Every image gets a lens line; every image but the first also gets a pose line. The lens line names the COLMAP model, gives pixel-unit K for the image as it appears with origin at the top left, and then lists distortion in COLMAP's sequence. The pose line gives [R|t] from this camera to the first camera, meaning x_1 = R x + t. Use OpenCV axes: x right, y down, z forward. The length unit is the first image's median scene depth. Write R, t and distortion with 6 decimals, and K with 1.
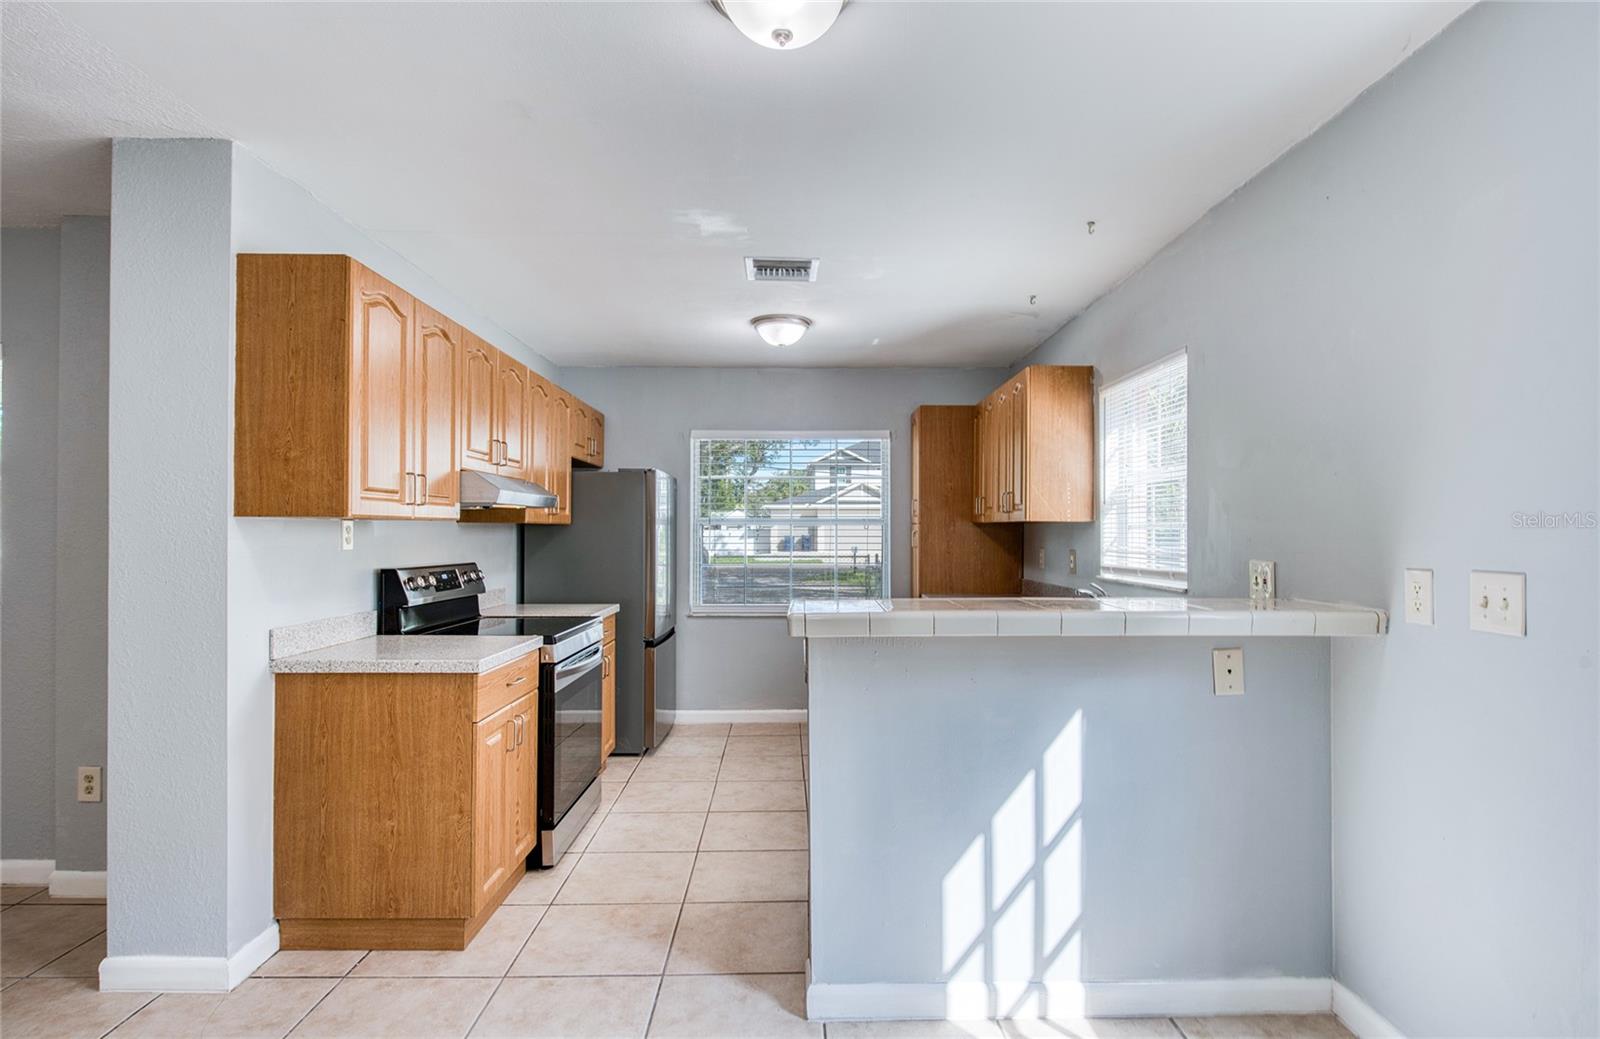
lens RADIAL K [[812.9, 0, 809.0], [0, 812.9, 521.5], [0, 0, 1]] dist [0.001293, -0.000698]
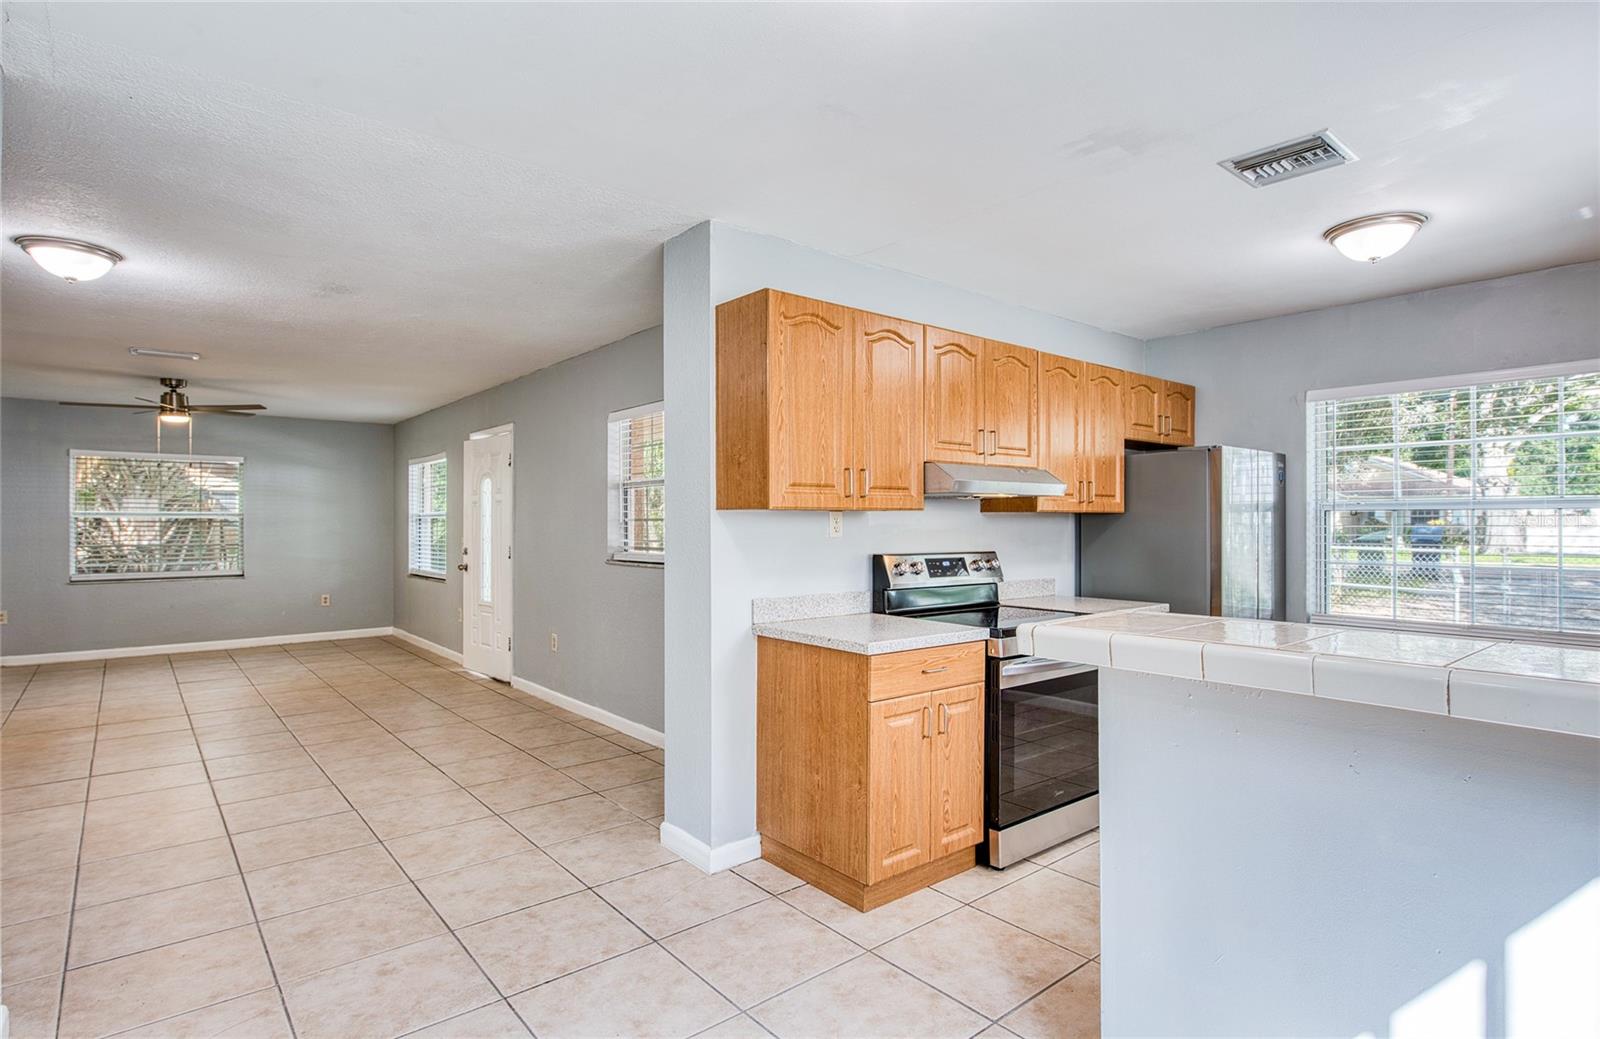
lens RADIAL K [[812.9, 0, 809.0], [0, 812.9, 521.5], [0, 0, 1]] dist [0.001293, -0.000698]
pose [[0.626401, -0.002710, -0.779496, 0.363932], [0.012847, 0.999894, 0.006848, 0.004771], [0.779395, -0.014304, 0.626370, 0.281165]]
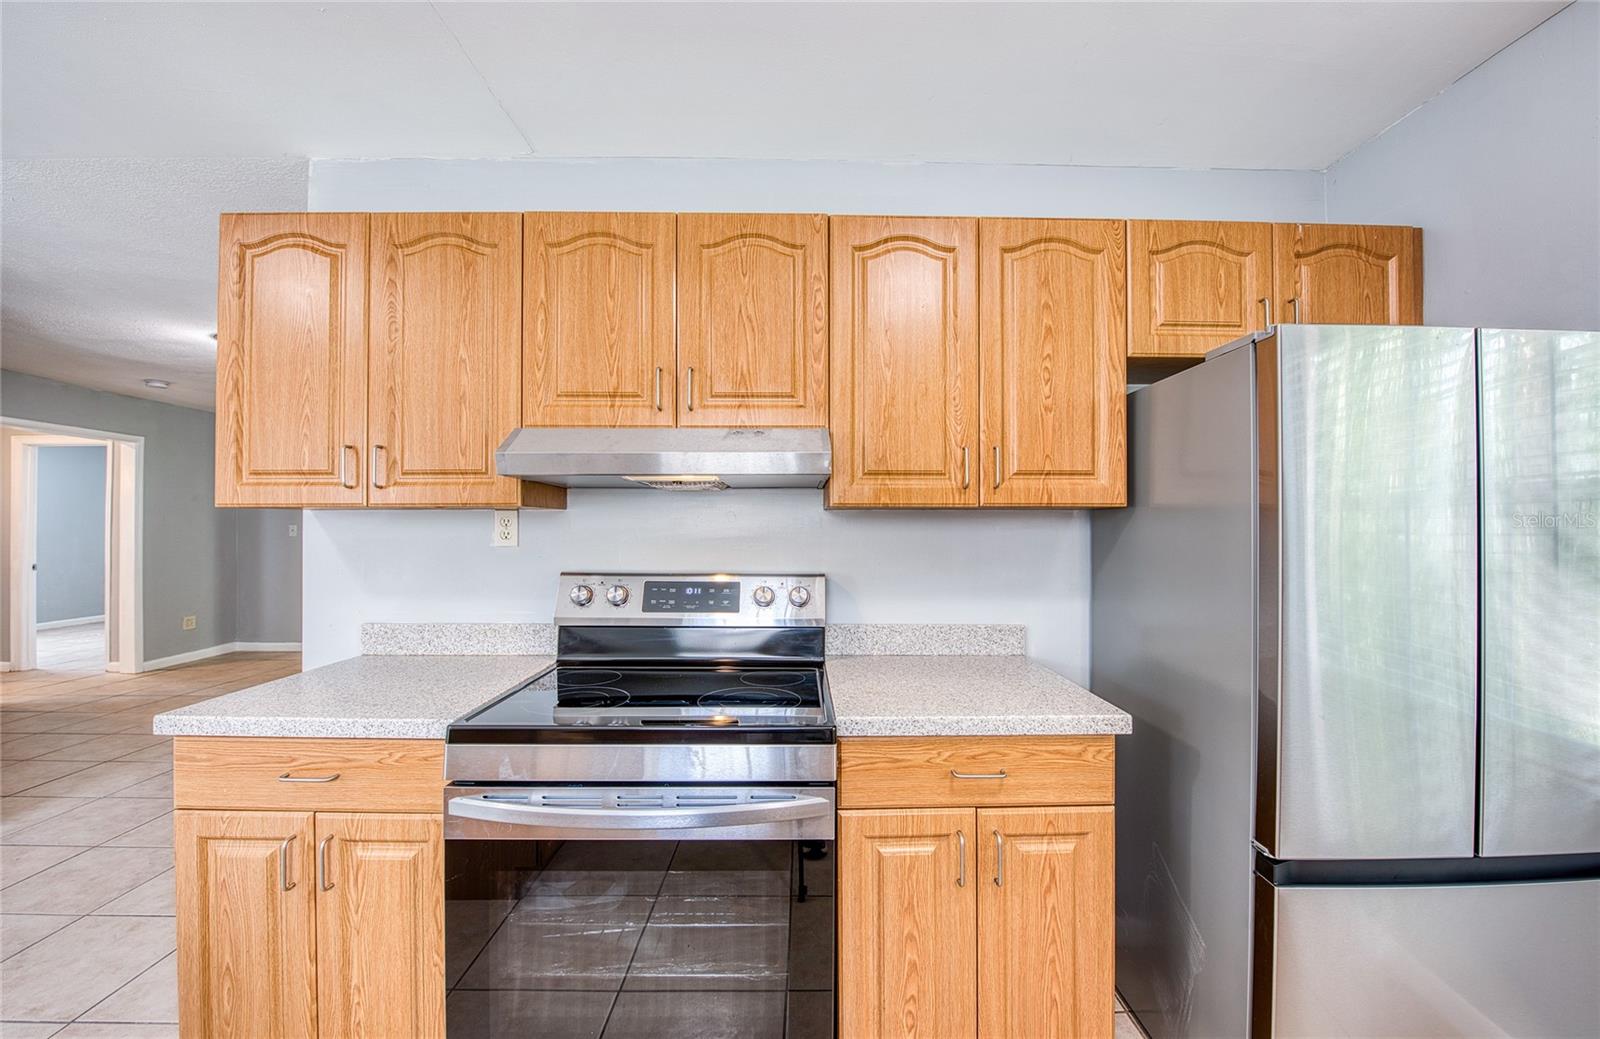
lens RADIAL K [[662.4, 0, 806.3], [0, 662.4, 514.4], [0, 0, 1]] dist [-0.015816, -0.003415]
pose [[0.004744, -0.015853, -0.999863, 0.131767], [0.013868, 0.999779, -0.015786, 0.020711], [0.999893, -0.013792, 0.004963, 1.514579]]
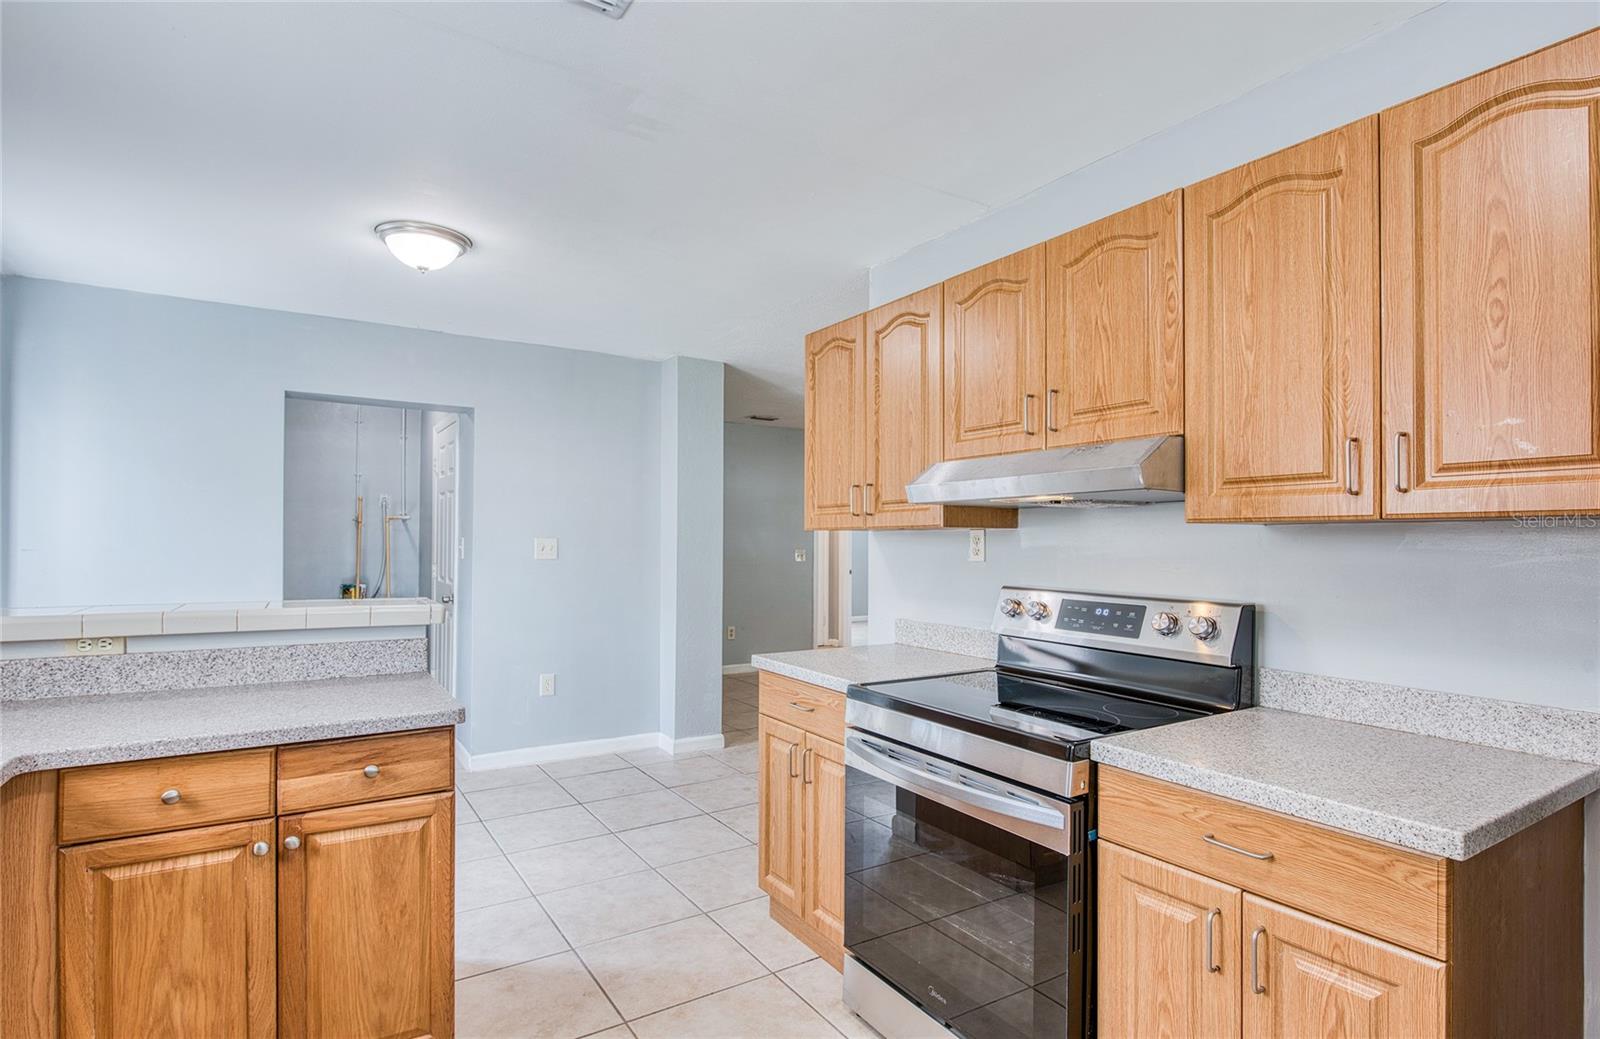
lens RADIAL K [[816.5, 0, 803.3], [0, 816.5, 534.8], [0, 0, 1]] dist [-0.004150, -0.002227]
pose [[-0.853508, -0.010424, -0.520976, 0.125224], [0.001100, 0.999762, -0.021807, 0.028538], [0.521079, -0.019185, -0.853293, 1.982955]]
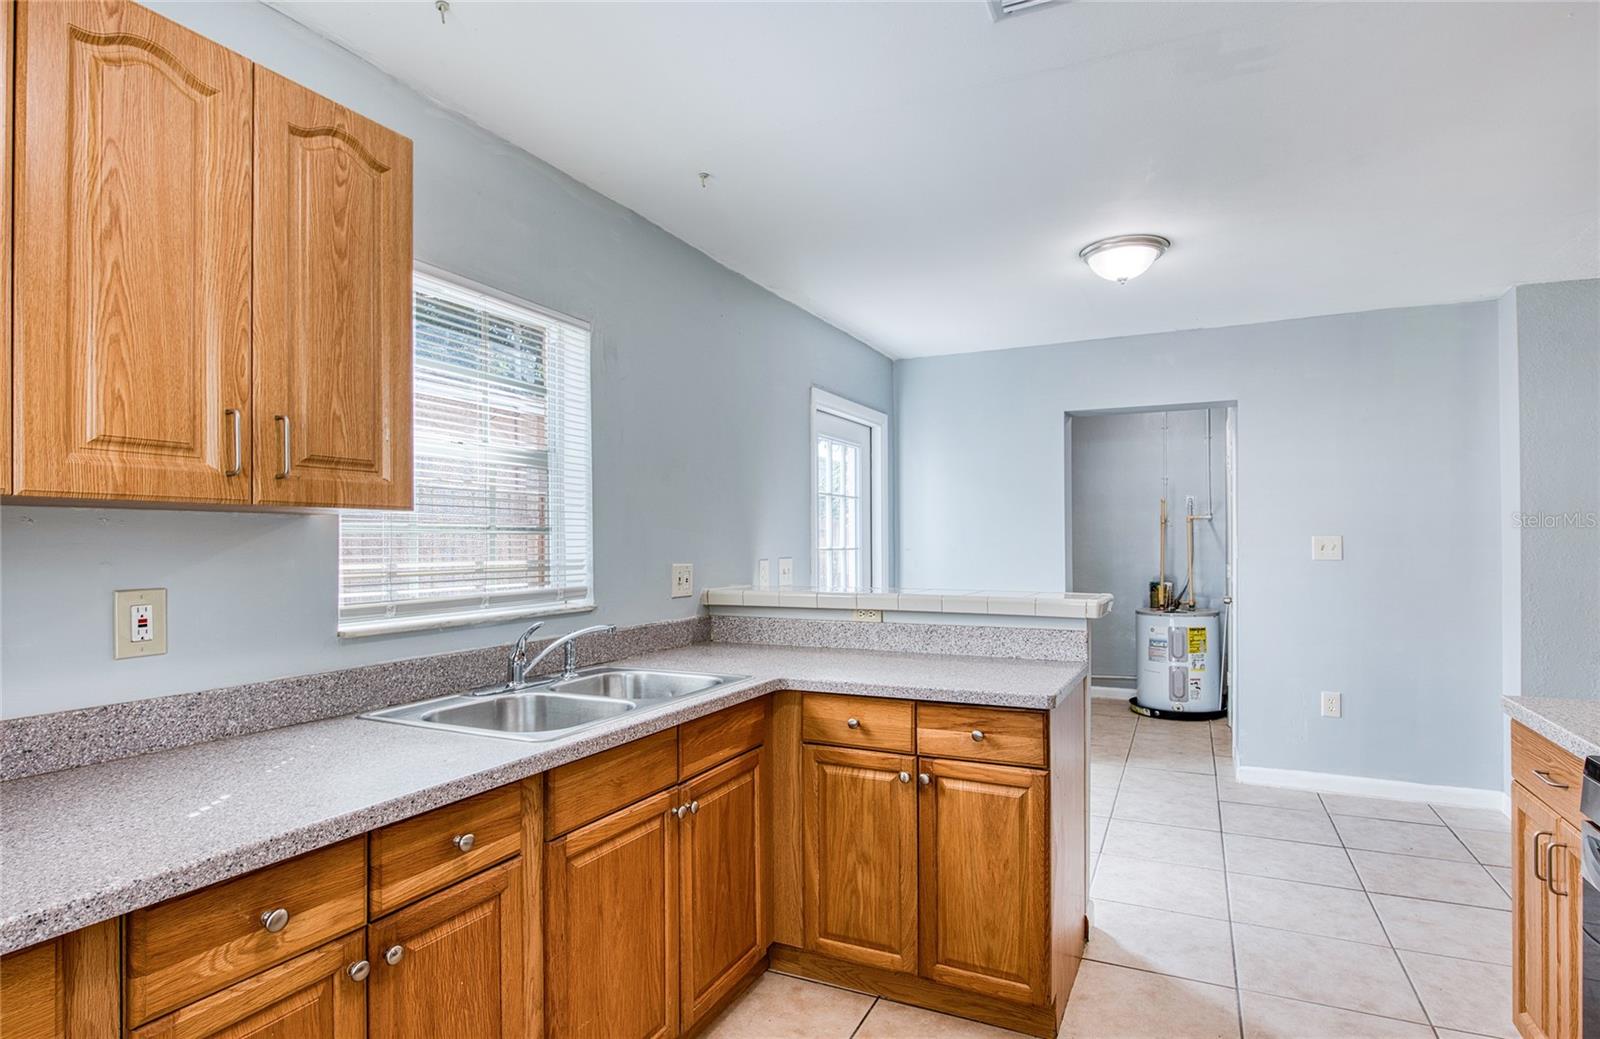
lens RADIAL K [[816.5, 0, 803.3], [0, 816.5, 534.8], [0, 0, 1]] dist [-0.004150, -0.002227]
pose [[-0.892795, 0.006767, 0.450413, -0.147580], [-0.003417, 0.999757, -0.021793, 0.031583], [-0.450451, -0.020996, -0.892554, 2.008804]]
